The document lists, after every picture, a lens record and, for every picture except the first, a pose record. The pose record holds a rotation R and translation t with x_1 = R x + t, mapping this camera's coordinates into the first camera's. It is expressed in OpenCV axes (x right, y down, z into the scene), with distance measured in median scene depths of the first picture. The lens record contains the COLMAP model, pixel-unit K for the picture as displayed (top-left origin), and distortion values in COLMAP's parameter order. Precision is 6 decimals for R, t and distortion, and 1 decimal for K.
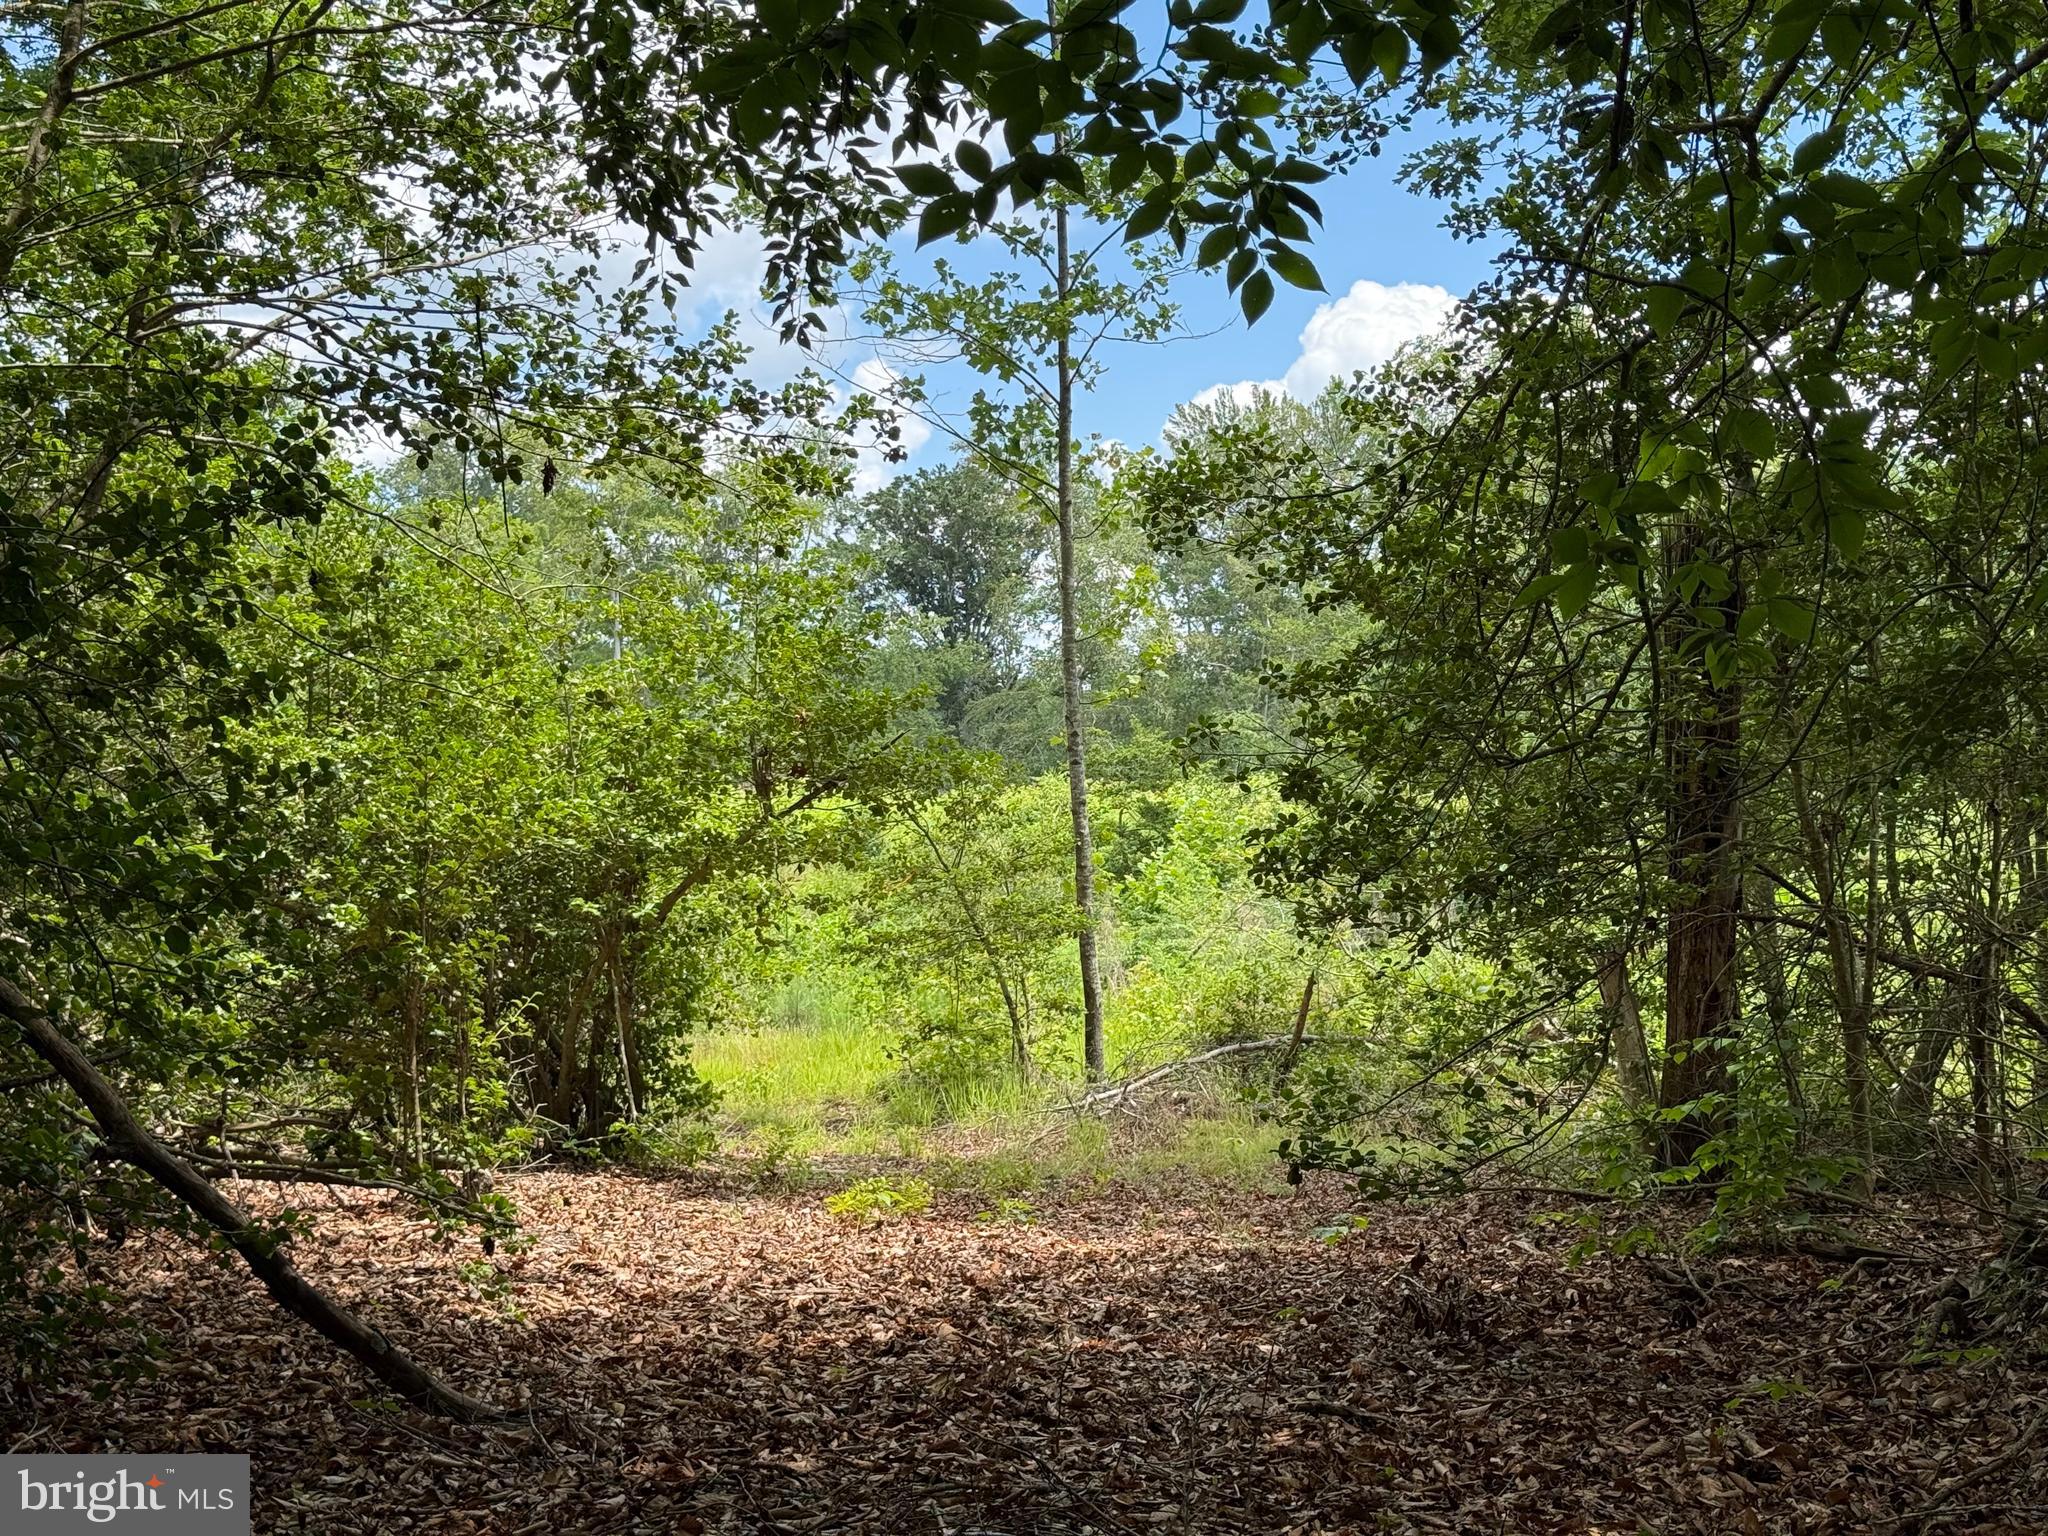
lens RADIAL K [[2884.1, 0, 1023.1], [0, 2884.1, 768.9], [0, 0, 1]] dist [0.148446, 0.000000]
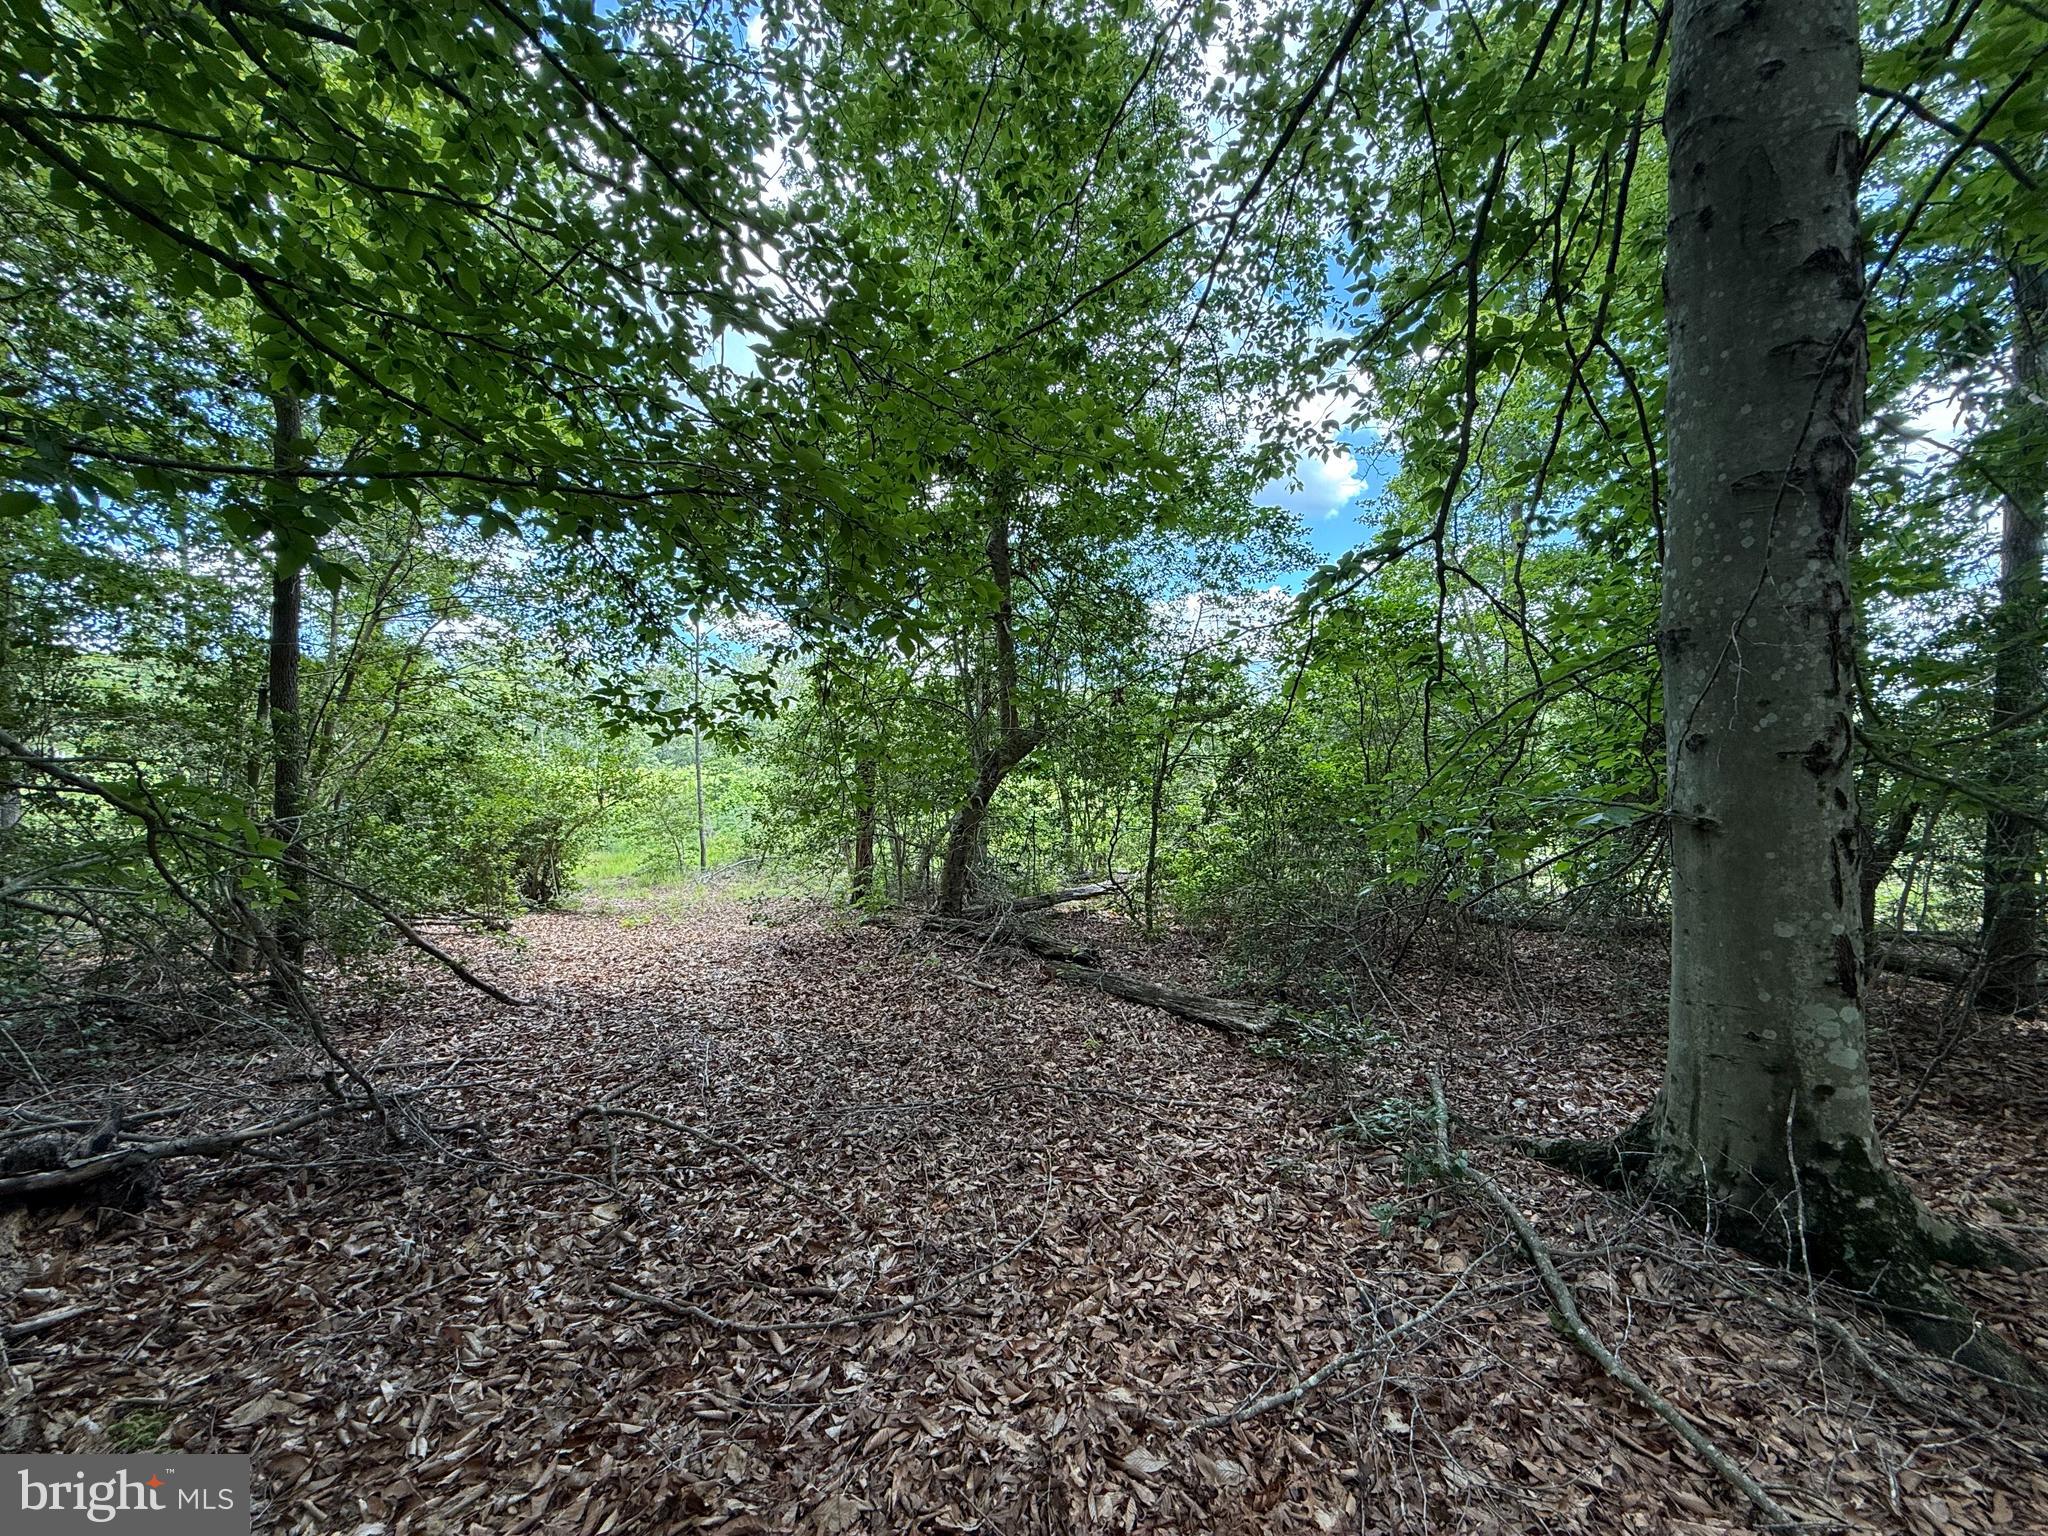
lens RADIAL K [[816.5, 0, 1026.1], [0, 816.5, 767.1], [0, 0, 1]] dist [-0.002851, -0.000290]
pose [[0.922170, 0.010620, 0.386640, 0.004139], [-0.013709, 0.999892, 0.005233, -0.080979], [-0.386543, -0.010126, 0.922216, -0.183624]]
